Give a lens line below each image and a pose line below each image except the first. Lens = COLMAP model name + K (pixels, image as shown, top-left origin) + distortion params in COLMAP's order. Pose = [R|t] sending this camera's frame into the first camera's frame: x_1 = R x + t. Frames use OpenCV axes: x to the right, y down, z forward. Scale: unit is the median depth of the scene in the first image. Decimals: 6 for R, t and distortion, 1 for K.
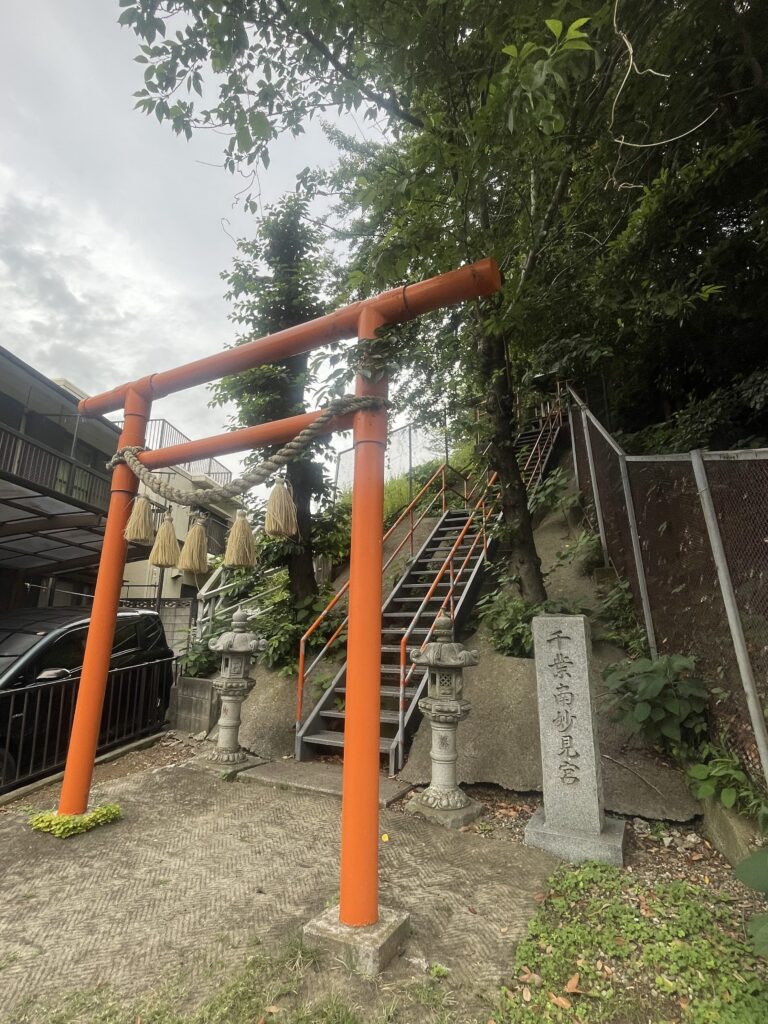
lens RADIAL K [[536.0, 0, 384.0], [0, 536.0, 512.0], [0, 0, 1]] dist [0.018649, 0.001561]
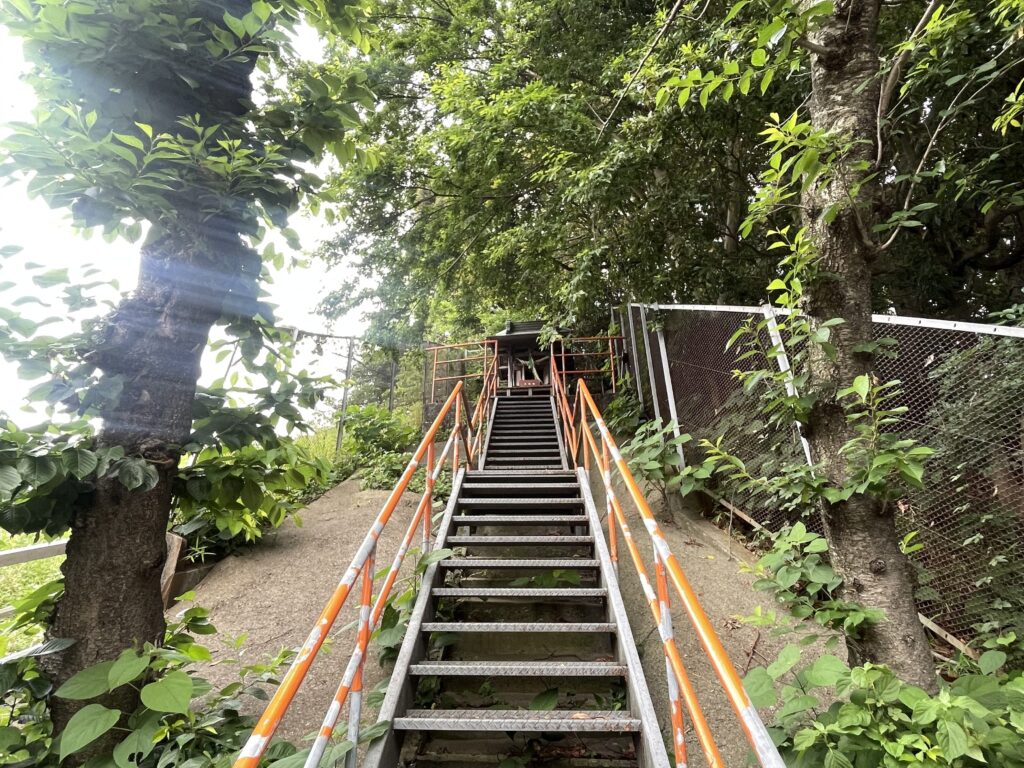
lens RADIAL K [[601.5, 0, 508.4], [0, 601.5, 386.9], [0, 0, 1]] dist [-0.002376, -0.001275]
pose [[0.879006, 0.211846, 0.427165, -0.136487], [-0.100820, 0.958201, -0.267742, 0.095329], [-0.466030, 0.192280, 0.863623, 0.650825]]
